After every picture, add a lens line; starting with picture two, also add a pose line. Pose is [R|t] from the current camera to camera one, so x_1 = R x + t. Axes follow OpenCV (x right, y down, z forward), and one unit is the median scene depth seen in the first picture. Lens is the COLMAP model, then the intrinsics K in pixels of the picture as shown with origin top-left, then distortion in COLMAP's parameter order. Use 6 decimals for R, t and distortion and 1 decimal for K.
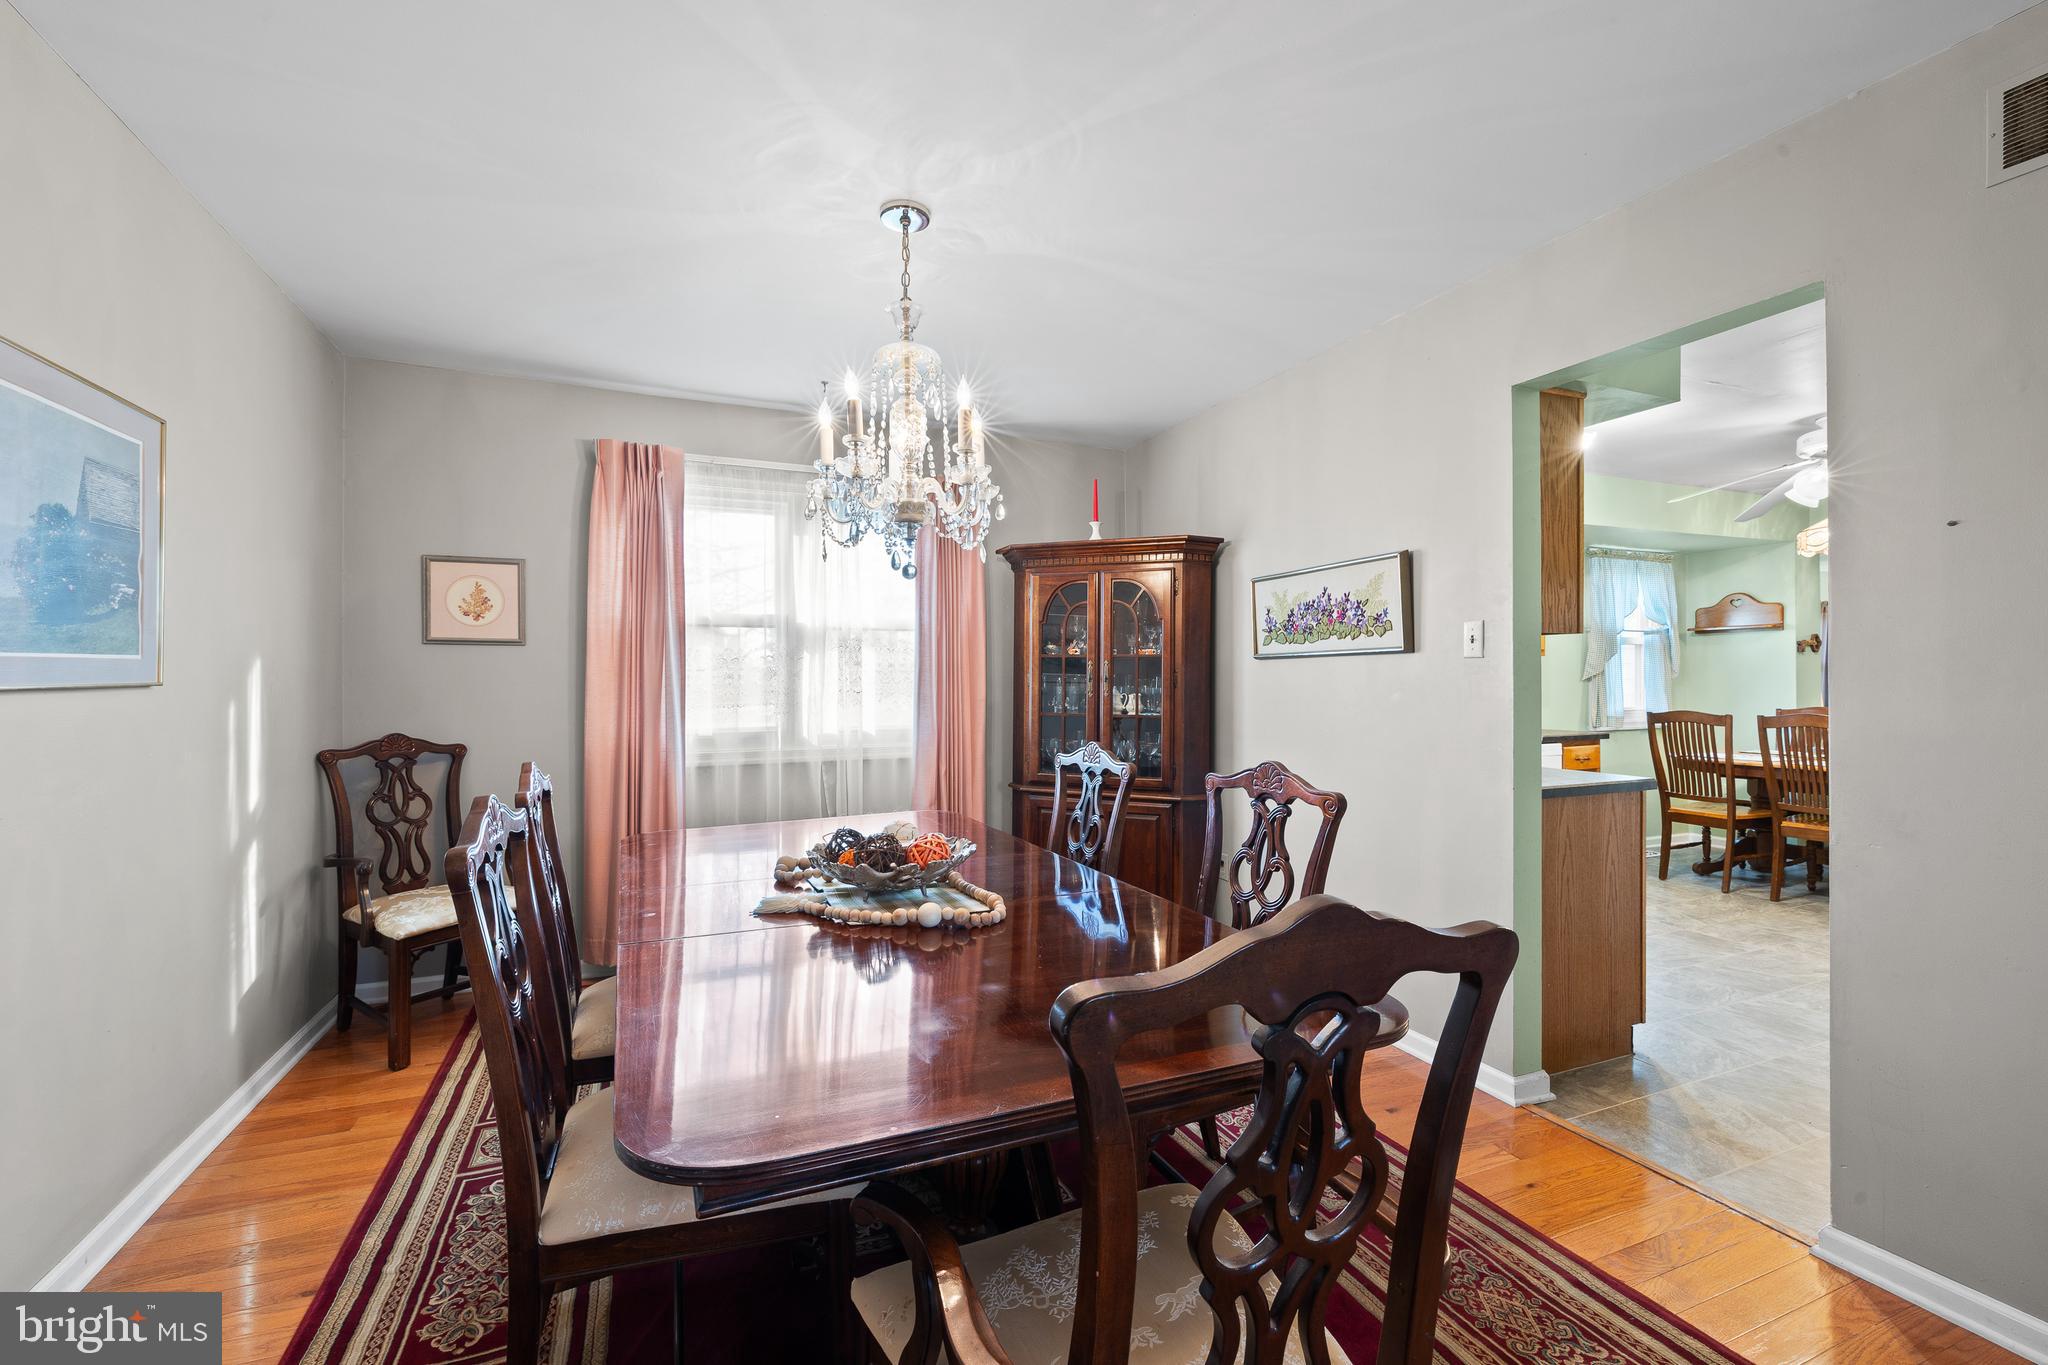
lens RADIAL K [[866.7, 0, 1021.1], [0, 866.7, 685.8], [0, 0, 1]] dist [-0.001318, 0.000201]
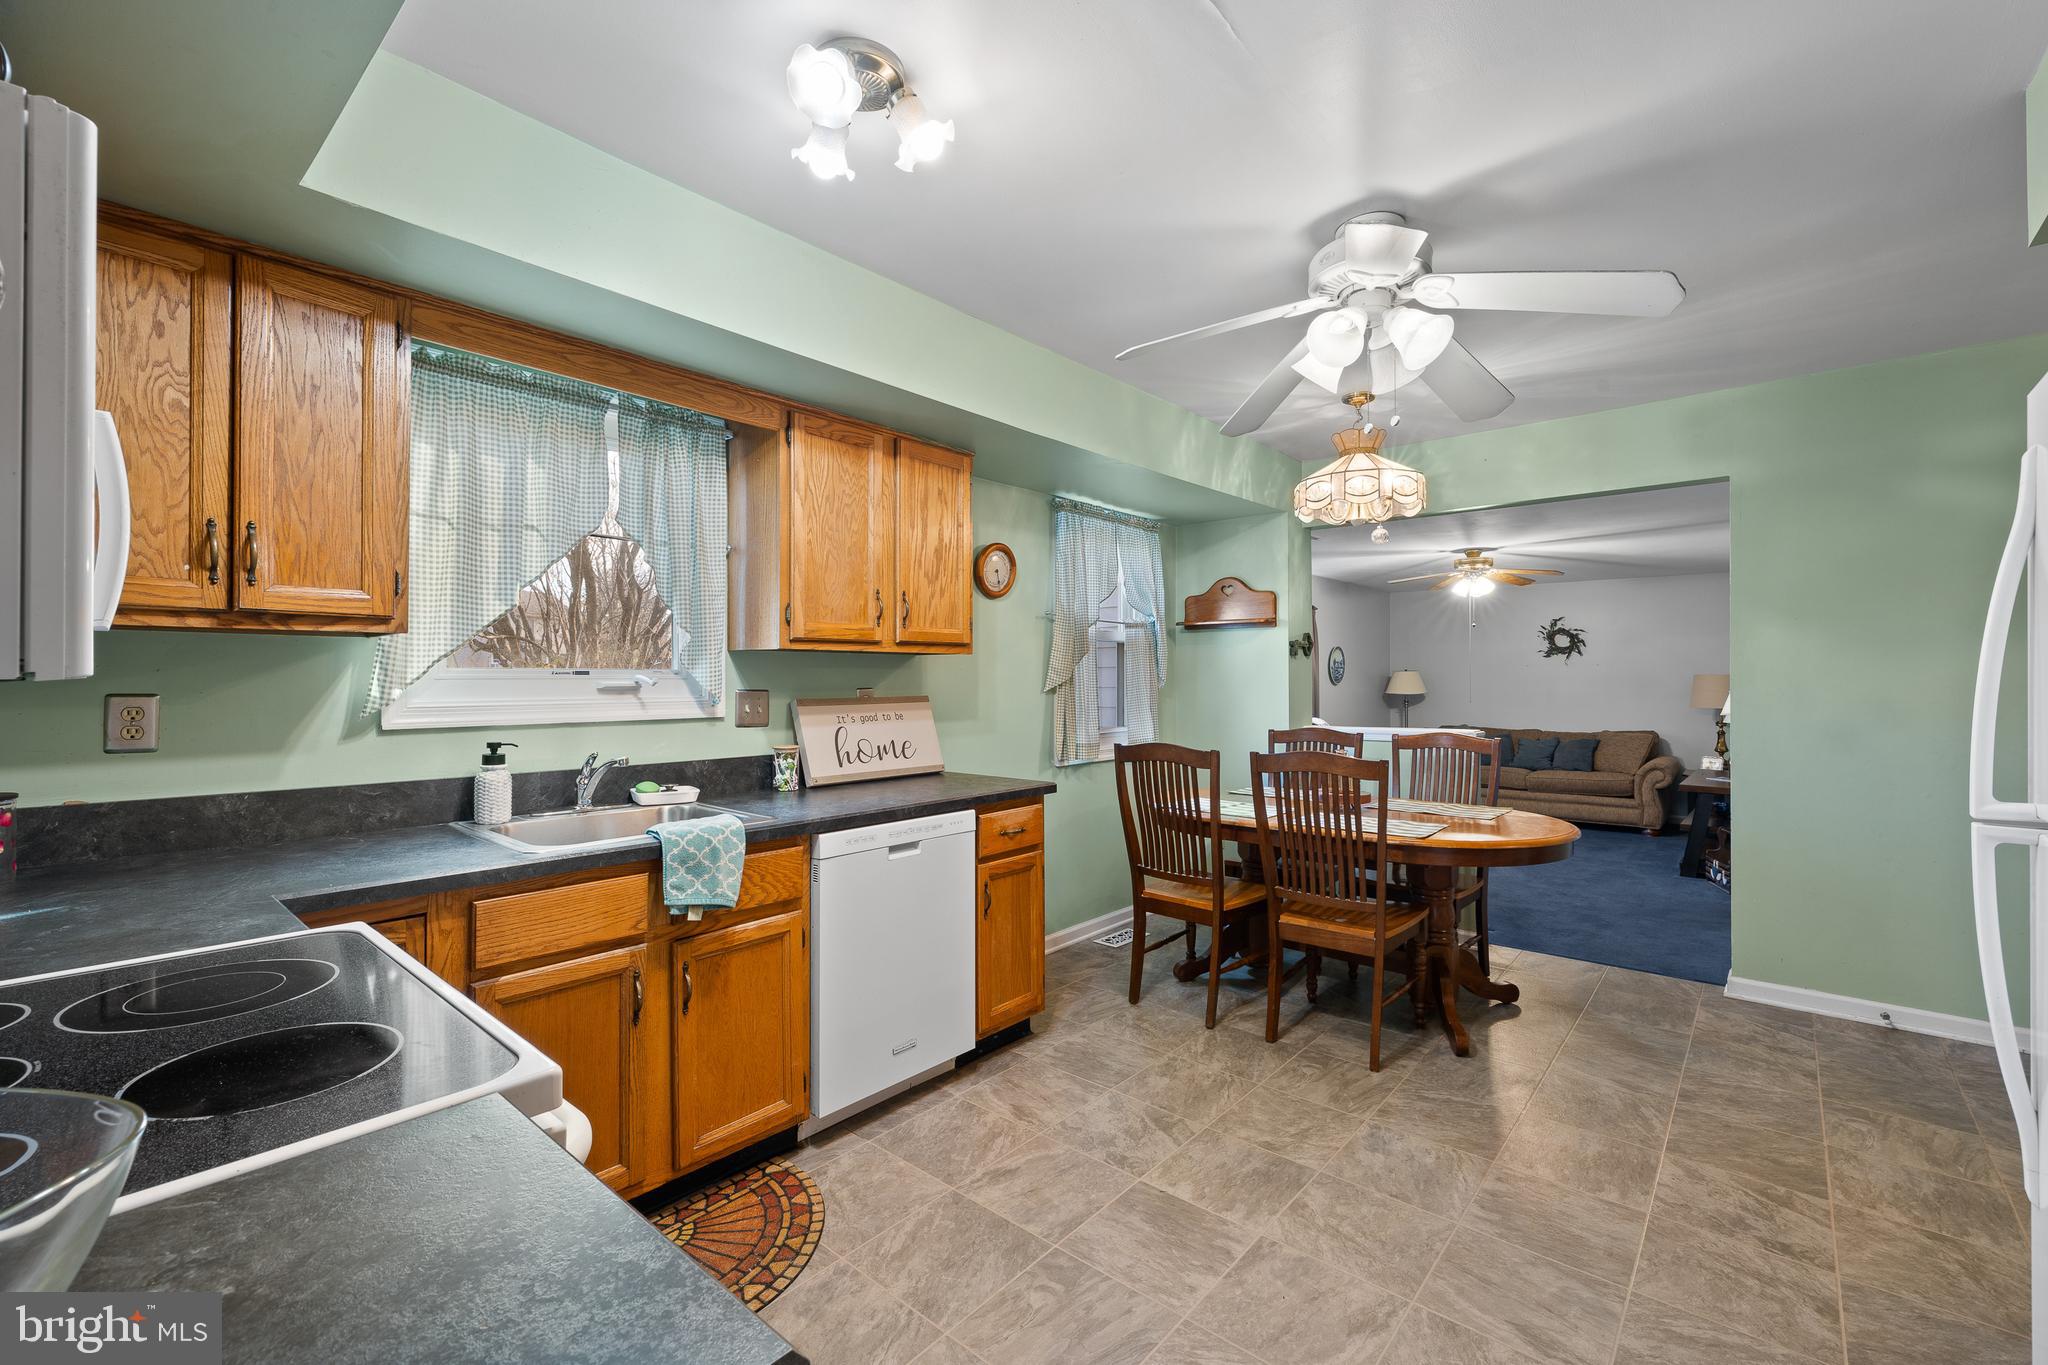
lens RADIAL K [[860.1, 0, 1024.0], [0, 860.1, 682.5], [0, 0, 1]] dist [-0.000983, -0.000190]
pose [[0.900194, 0.003539, 0.435474, 0.590205], [-0.002553, 0.999993, -0.002848, -0.020360], [-0.435481, 0.001452, 0.900197, 0.698782]]
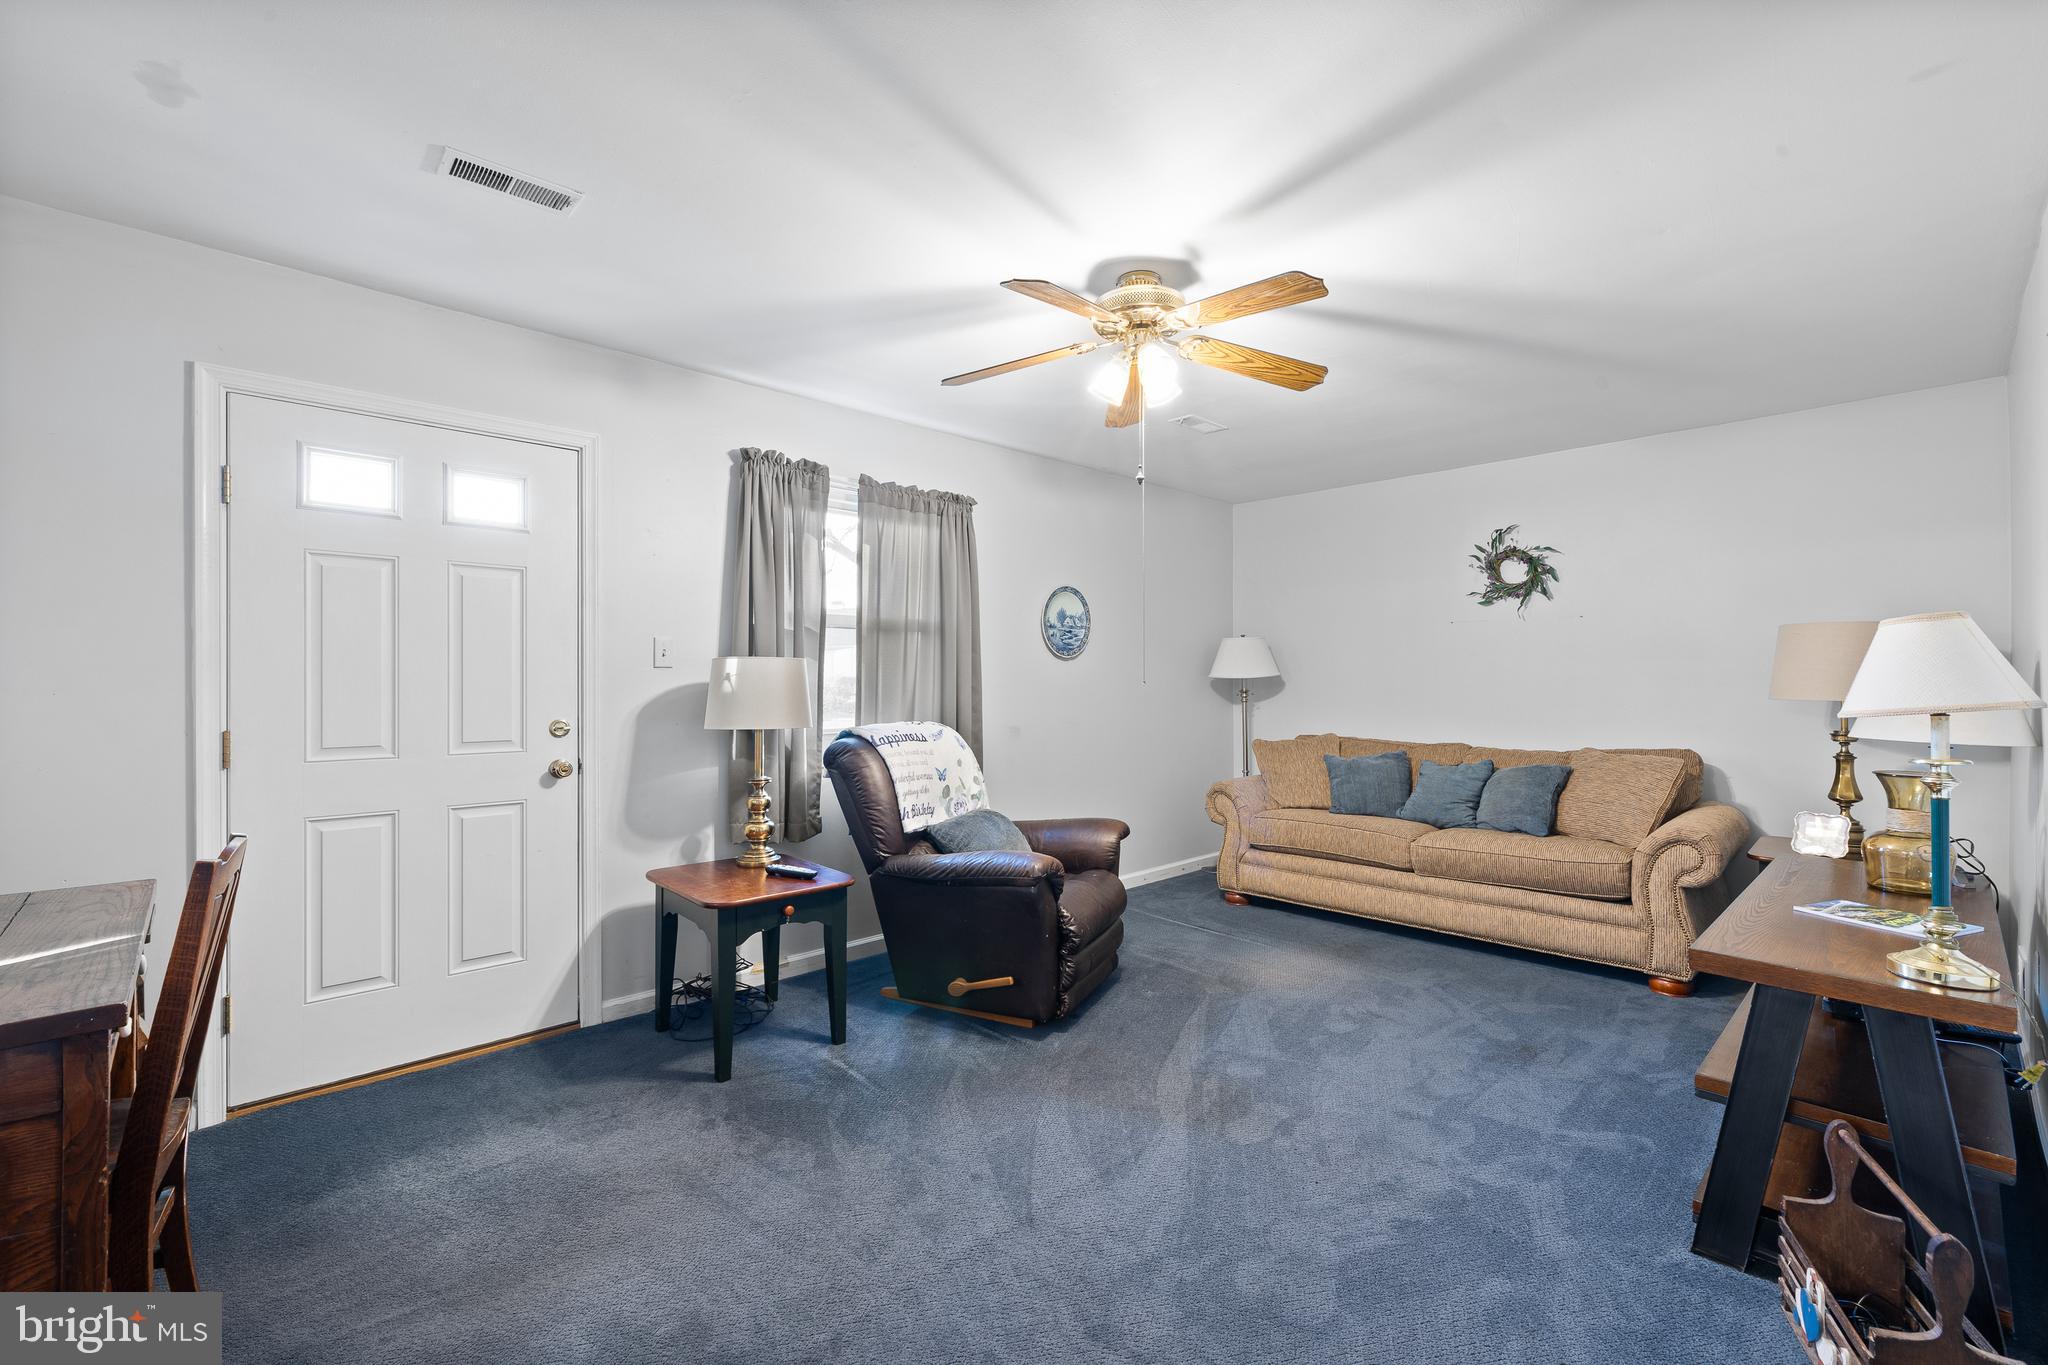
lens RADIAL K [[866.7, 0, 1021.1], [0, 866.7, 685.8], [0, 0, 1]] dist [-0.001318, 0.000201]
pose [[0.933390, 0.000223, 0.358863, 1.242961], [-0.000864, 0.999998, 0.001625, -0.002677], [-0.358862, -0.001827, 0.933389, 1.001546]]
